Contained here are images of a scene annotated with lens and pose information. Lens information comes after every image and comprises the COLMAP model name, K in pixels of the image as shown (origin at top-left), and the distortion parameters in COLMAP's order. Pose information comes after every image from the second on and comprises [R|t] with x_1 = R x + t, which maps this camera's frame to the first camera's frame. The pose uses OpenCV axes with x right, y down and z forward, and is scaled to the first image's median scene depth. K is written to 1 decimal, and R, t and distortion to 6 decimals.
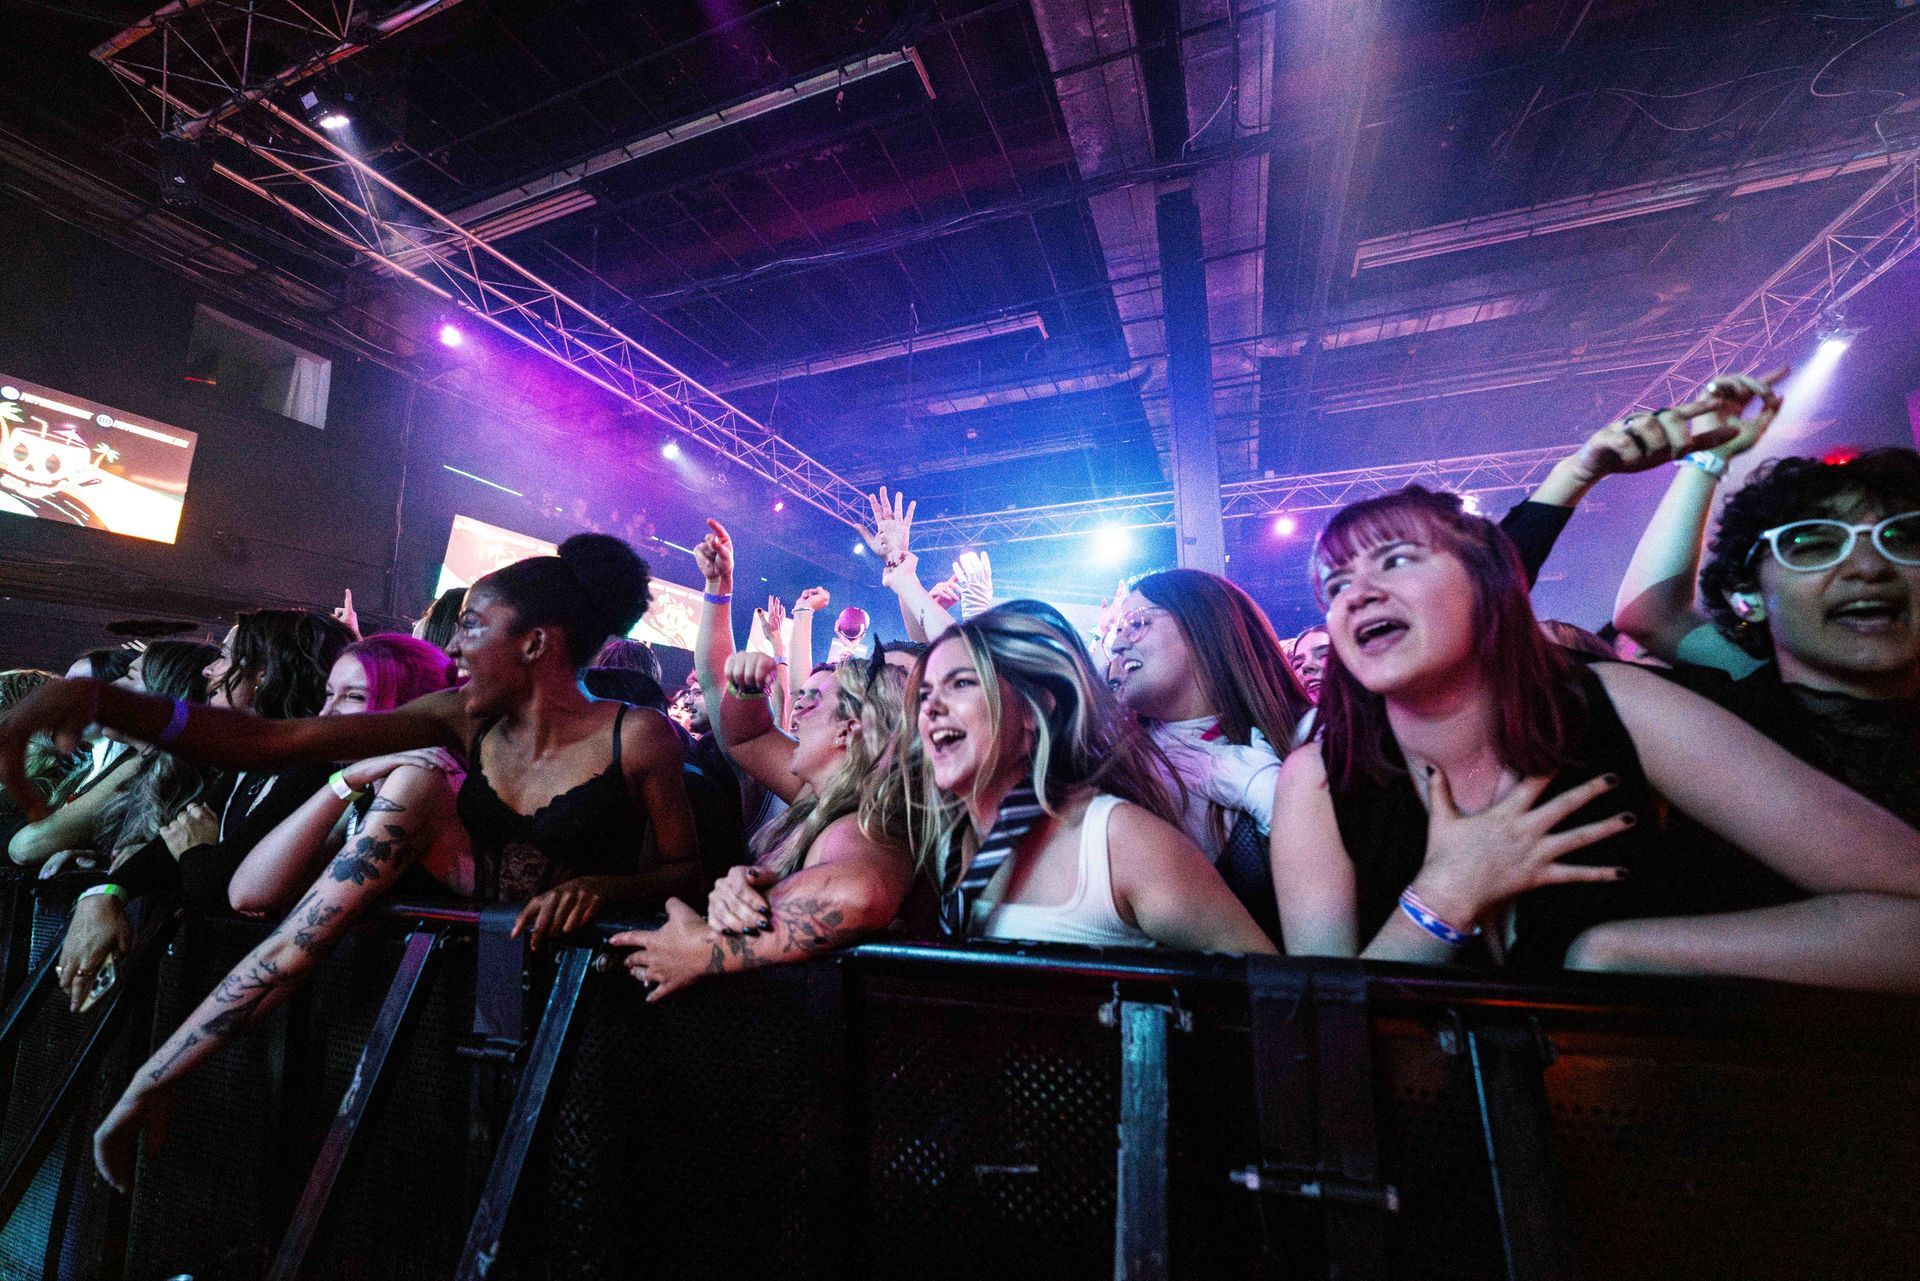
lens RADIAL K [[783.0, 0, 950.0], [0, 783.0, 645.4], [0, 0, 1]] dist [-0.026886, 0.003698]
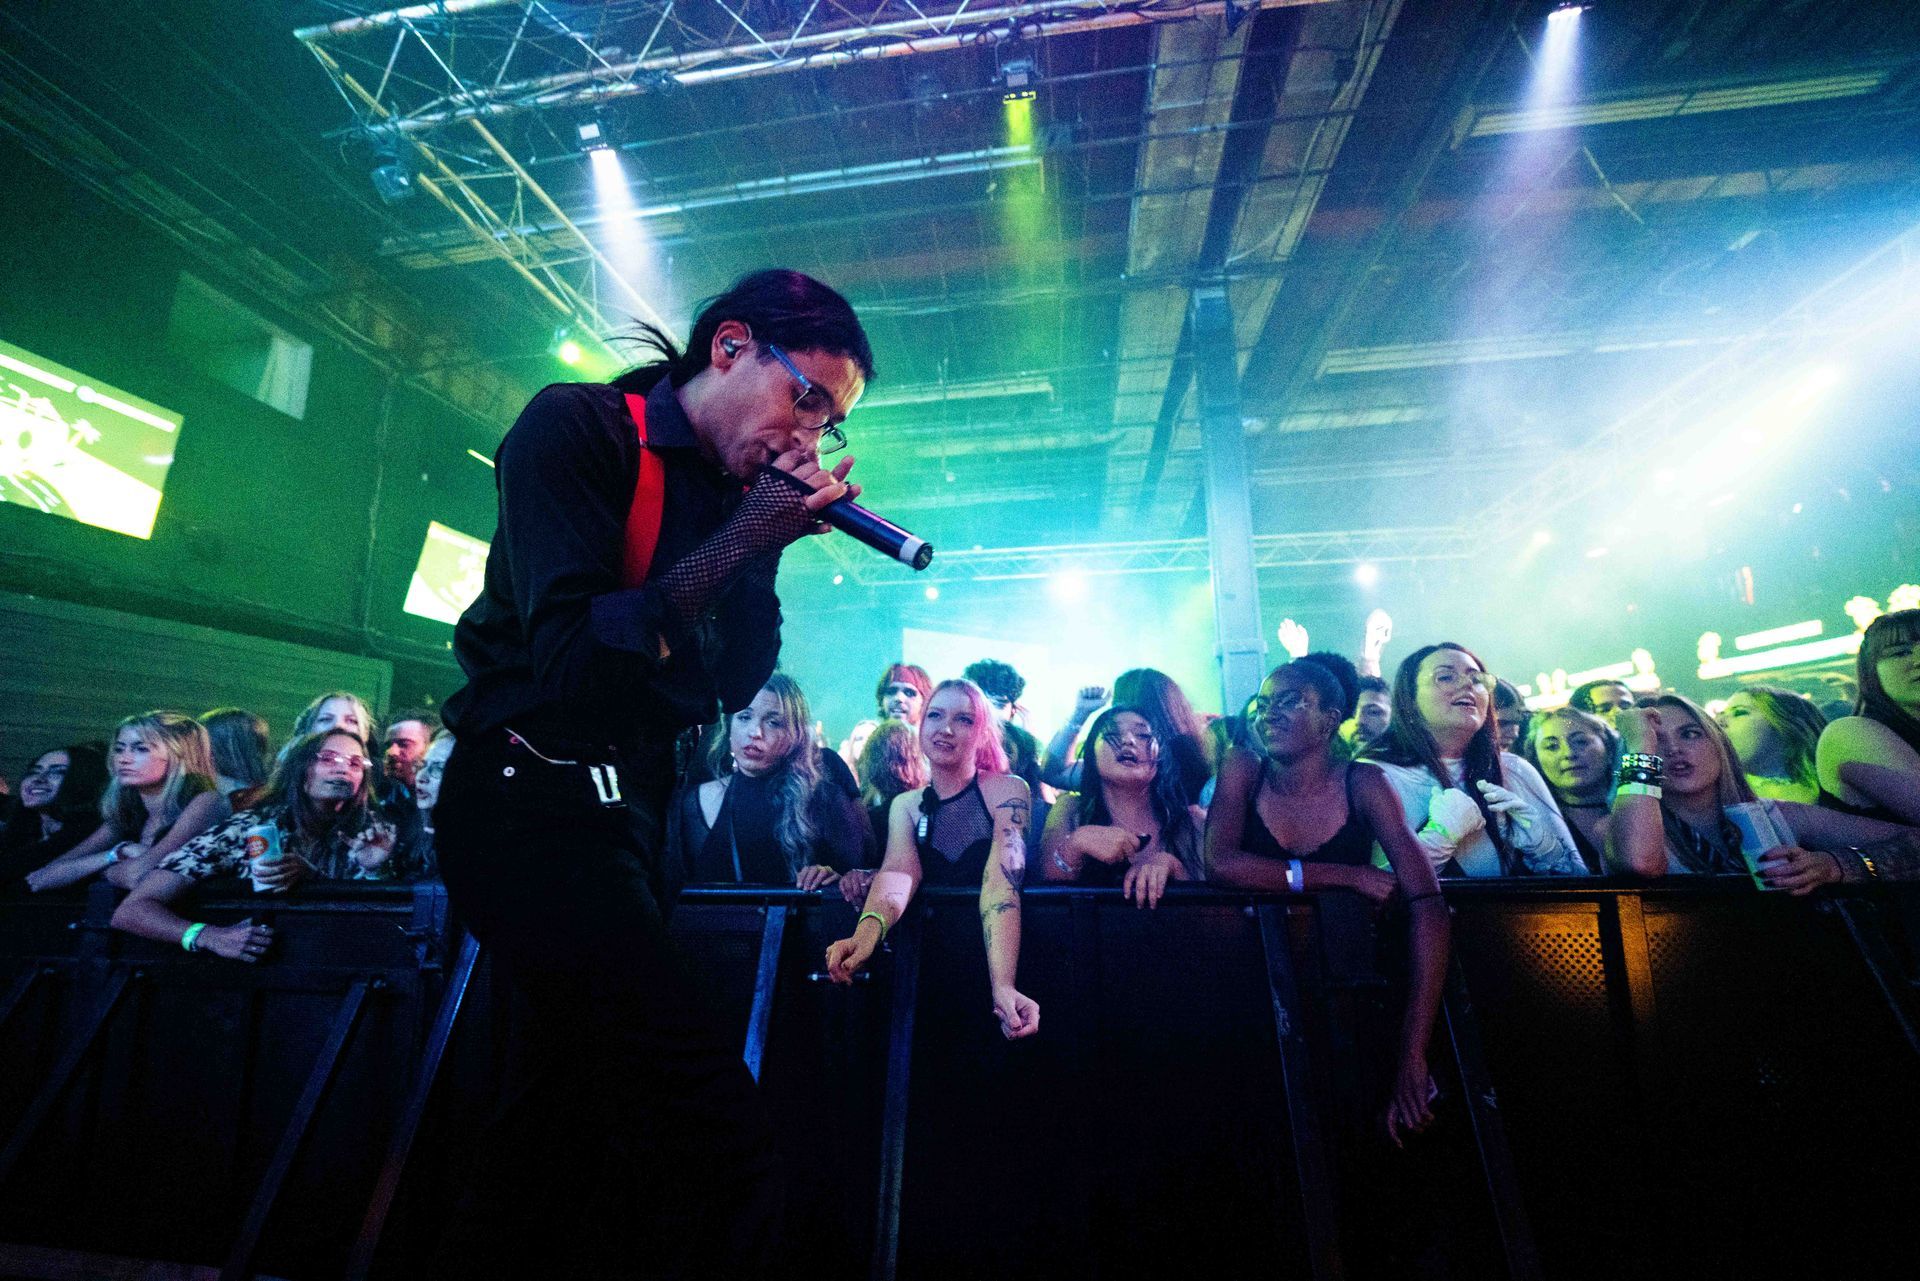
lens RADIAL K [[783.0, 0, 954.7], [0, 783.0, 647.5], [0, 0, 1]] dist [-0.026886, 0.003698]
pose [[0.977136, 0.036533, 0.209455, -0.289129], [-0.029921, 0.998952, -0.034647, -0.005676], [-0.210501, 0.027588, 0.977204, -0.045022]]
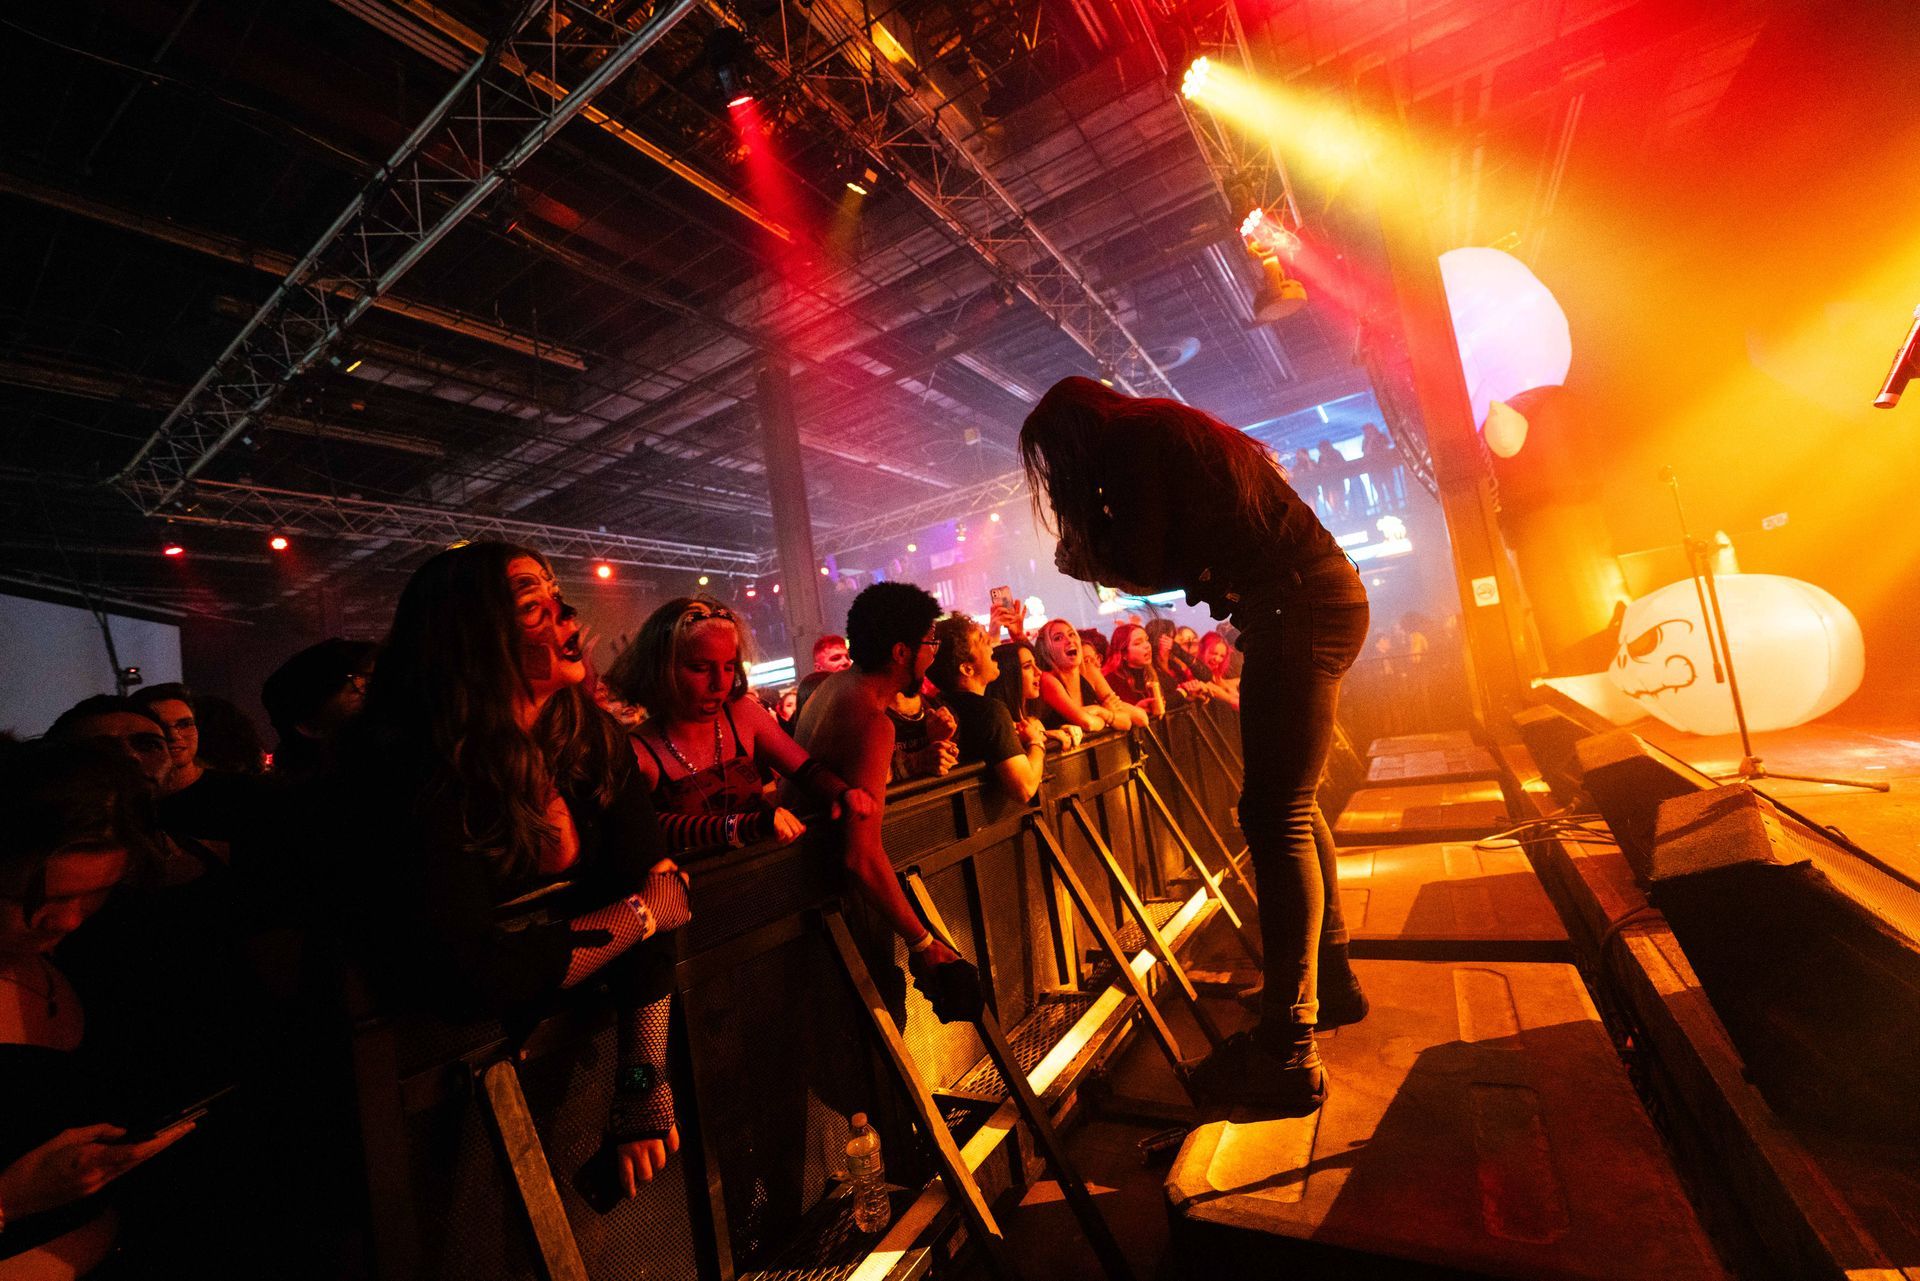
lens RADIAL K [[771.5, 0, 953.9], [0, 771.5, 647.7], [0, 0, 1]] dist [-0.035363, 0.004799]
pose [[0.191351, 0.064770, 0.979382, -1.035418], [0.001327, 0.997802, -0.066247, 0.082667], [-0.981521, 0.013976, 0.190845, 0.319896]]
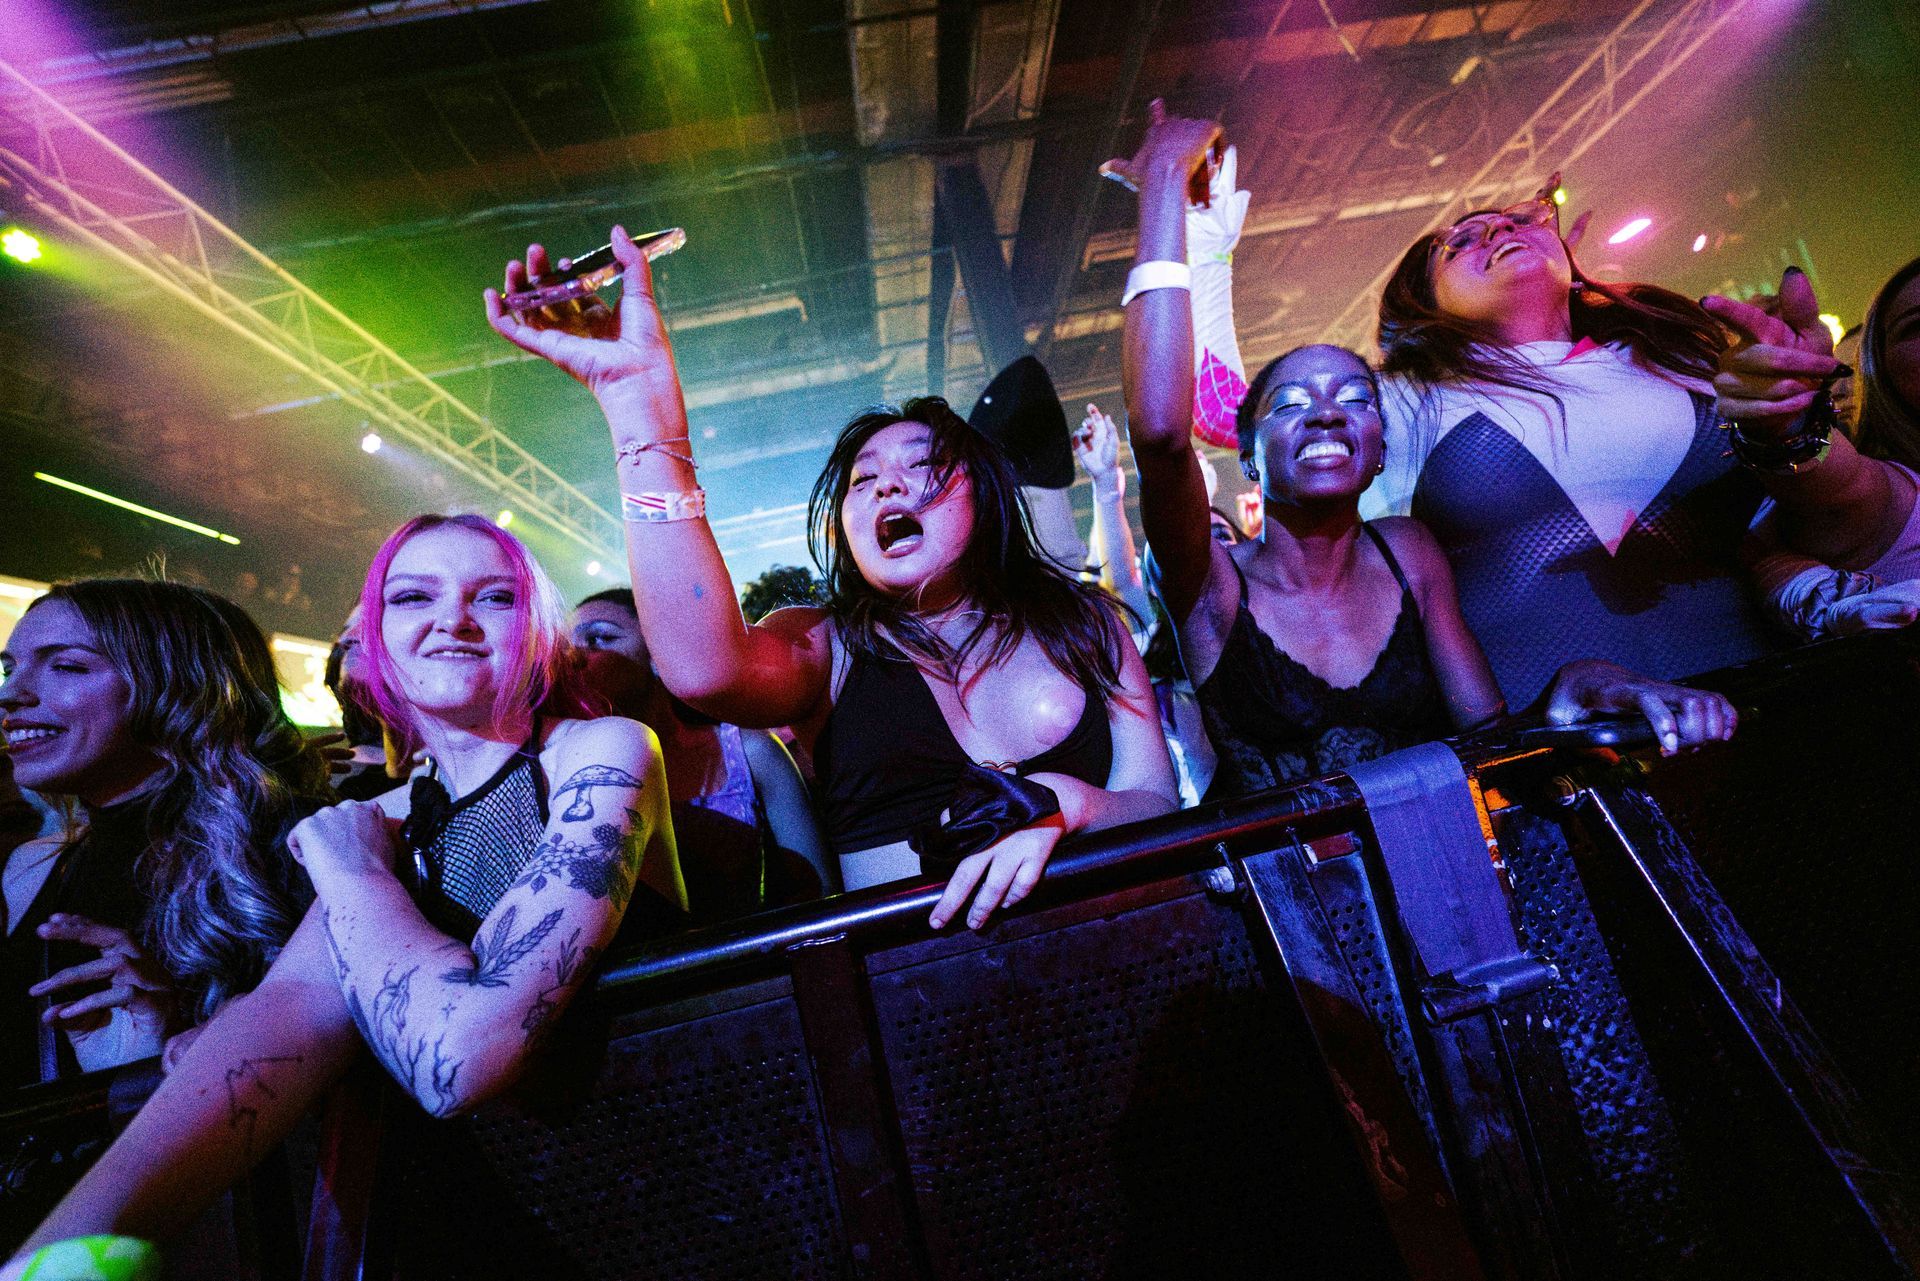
lens RADIAL K [[783.0, 0, 957.5], [0, 783.0, 647.0], [0, 0, 1]] dist [-0.026886, 0.003698]
pose [[0.897624, -0.139305, 0.418168, -0.207265], [0.152144, 0.988355, 0.002666, 0.032741], [-0.413670, 0.061229, 0.908366, 0.104880]]
